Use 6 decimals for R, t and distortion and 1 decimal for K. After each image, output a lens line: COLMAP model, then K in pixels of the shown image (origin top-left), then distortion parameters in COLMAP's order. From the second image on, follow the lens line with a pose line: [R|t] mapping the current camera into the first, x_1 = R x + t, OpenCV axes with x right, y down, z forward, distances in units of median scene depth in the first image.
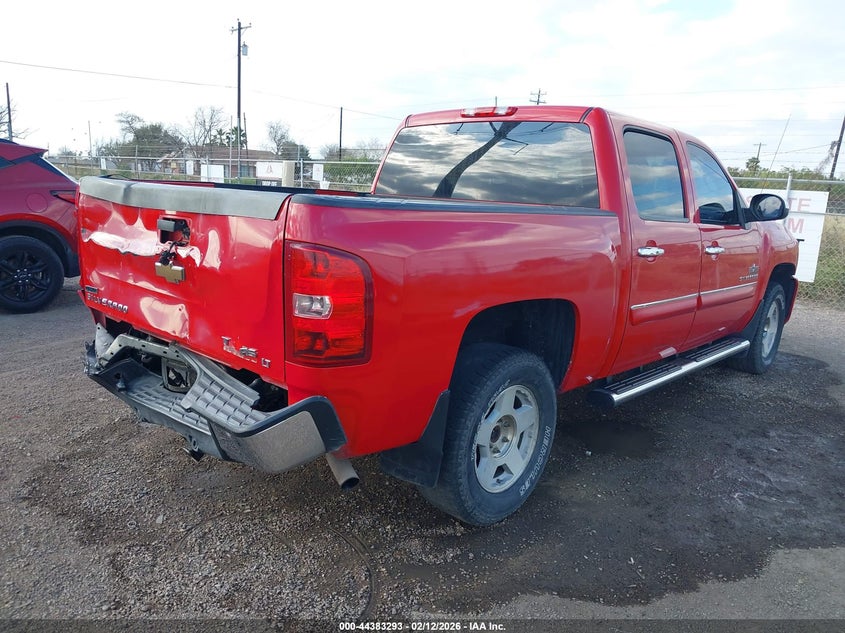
lens RADIAL K [[670.0, 0, 417.1], [0, 670.0, 319.2], [0, 0, 1]] dist [-0.000609, 0.001629]
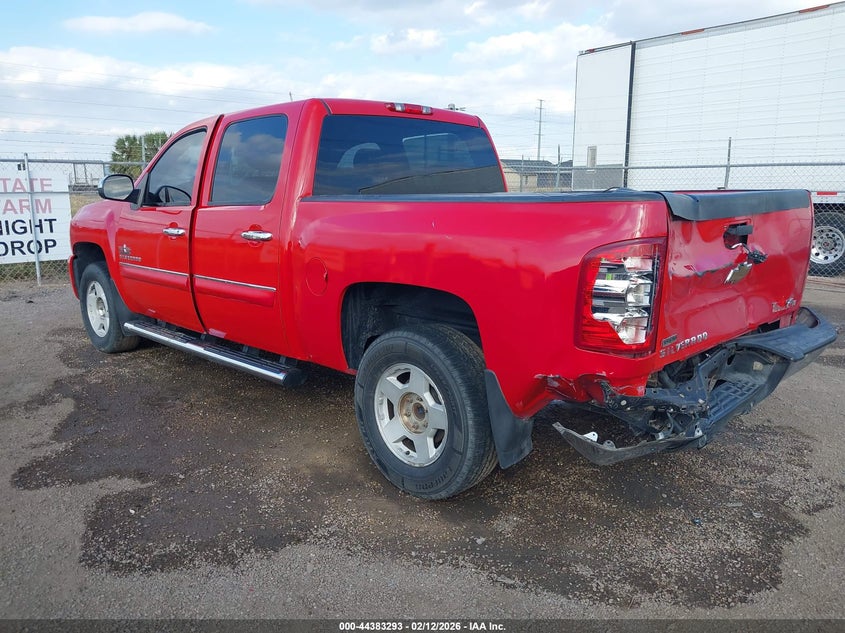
lens RADIAL K [[670.0, 0, 418.0], [0, 670.0, 316.0], [0, 0, 1]] dist [-0.000609, 0.001629]
pose [[0.035433, -0.235523, 0.971223, -0.561772], [0.194816, 0.954817, 0.224437, -0.134447], [-0.980200, 0.181257, 0.079716, 0.555317]]
